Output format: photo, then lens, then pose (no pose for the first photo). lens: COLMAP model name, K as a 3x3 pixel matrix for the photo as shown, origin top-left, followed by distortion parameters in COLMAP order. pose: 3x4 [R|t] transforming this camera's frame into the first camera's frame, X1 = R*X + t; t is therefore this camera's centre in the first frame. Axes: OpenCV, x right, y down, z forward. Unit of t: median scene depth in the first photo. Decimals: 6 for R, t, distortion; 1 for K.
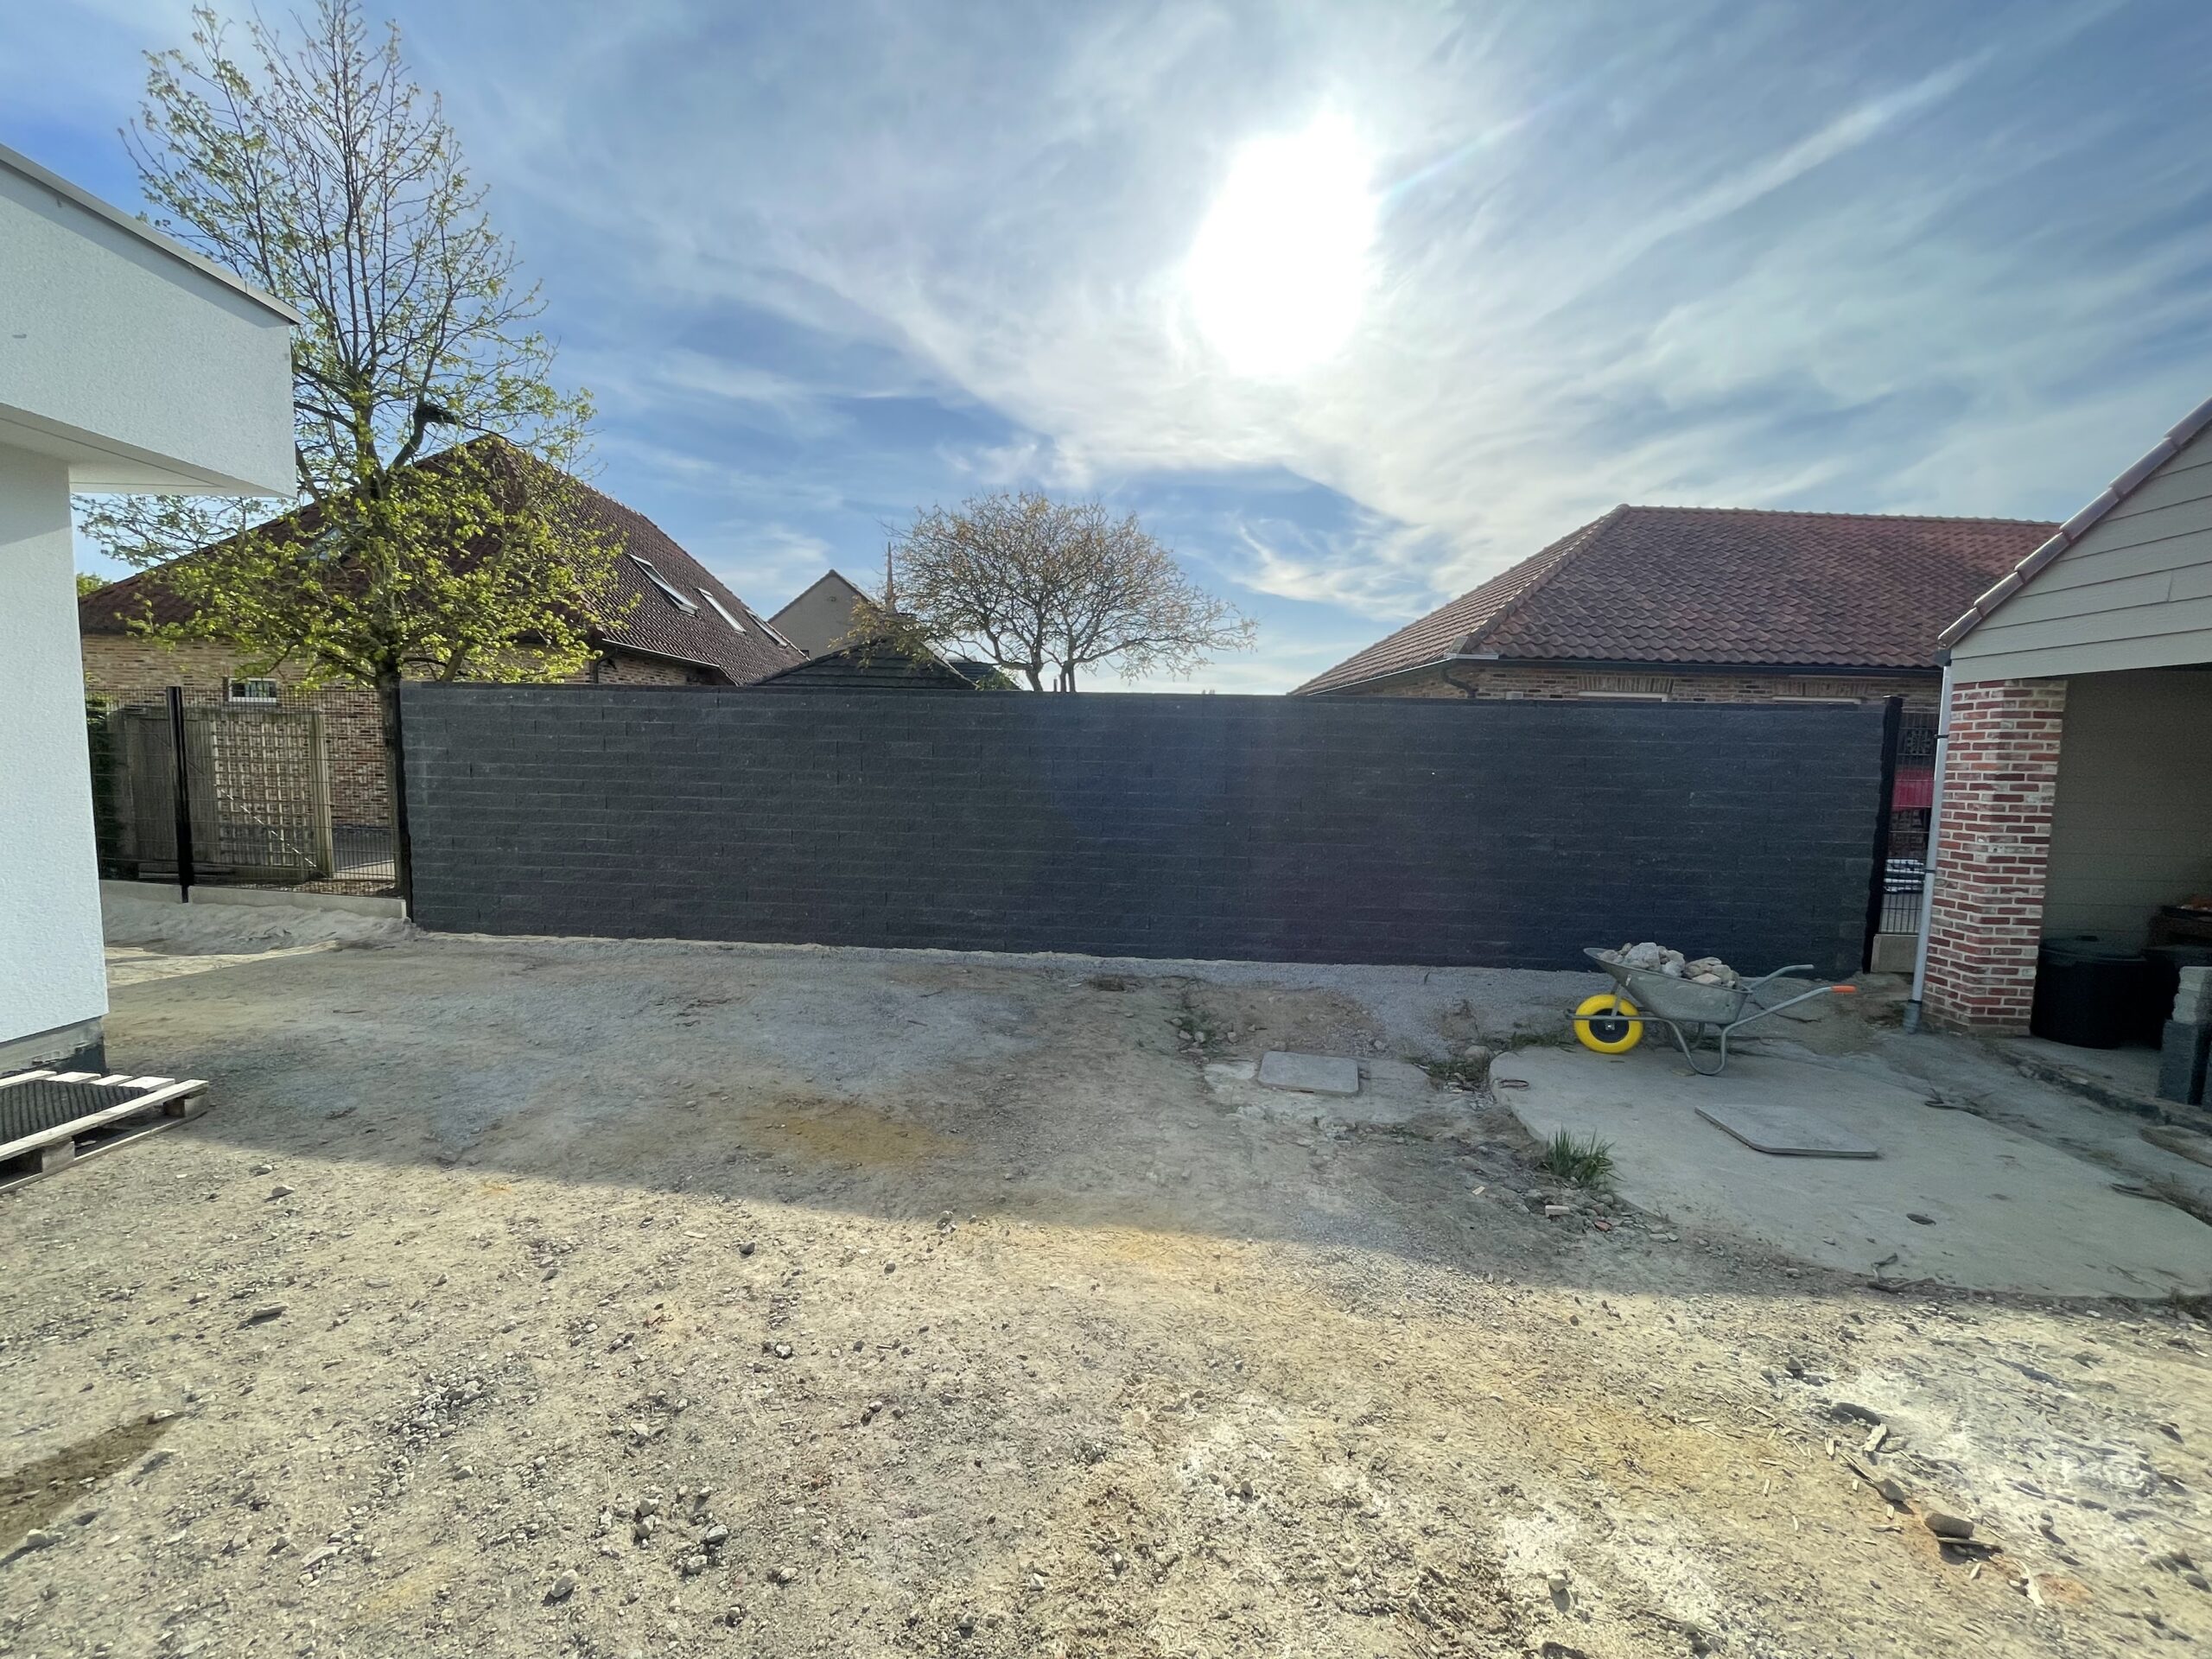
lens RADIAL K [[888.2, 0, 1106.0], [0, 888.2, 829.5], [0, 0, 1]] dist [-0.000640, -0.000150]
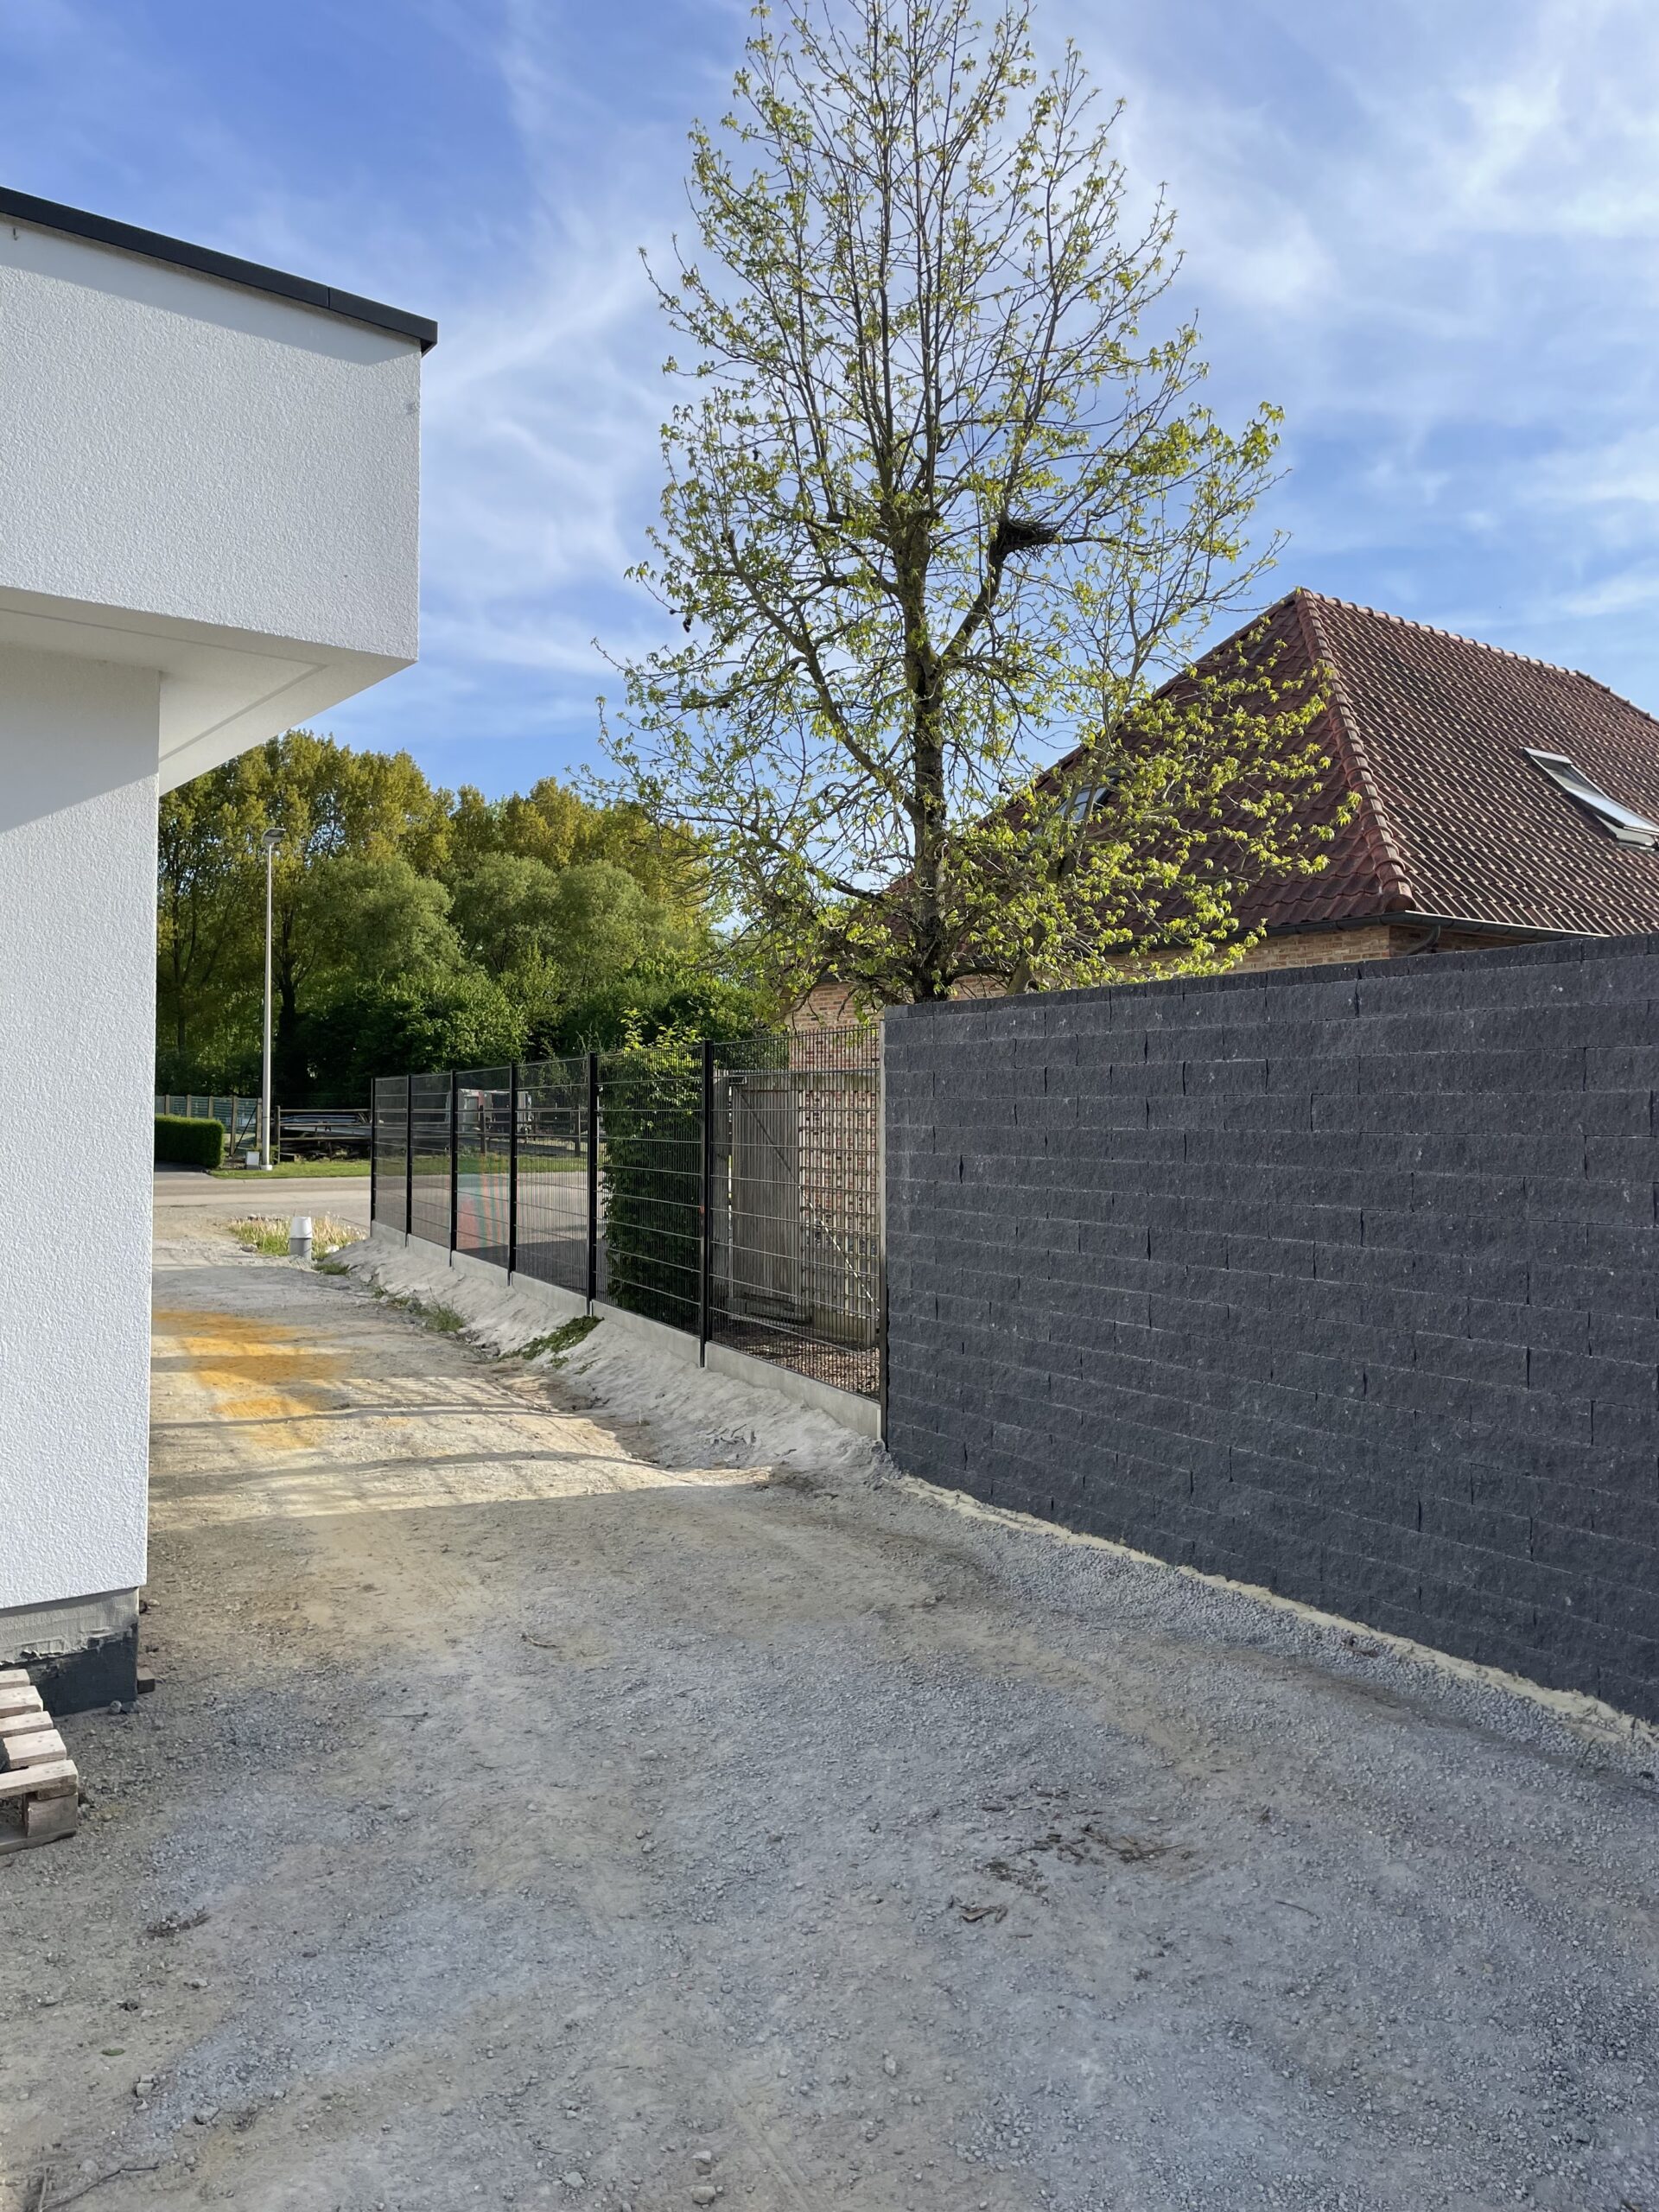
lens RADIAL K [[1669.2, 0, 828.6], [0, 1669.2, 1088.9], [0, 0, 1]] dist [0.112081, -0.154088]
pose [[0.588969, -0.030824, -0.807568, 0.037479], [-0.061680, 0.994643, -0.082949, -0.039326], [0.805798, 0.098665, 0.583913, 0.520936]]
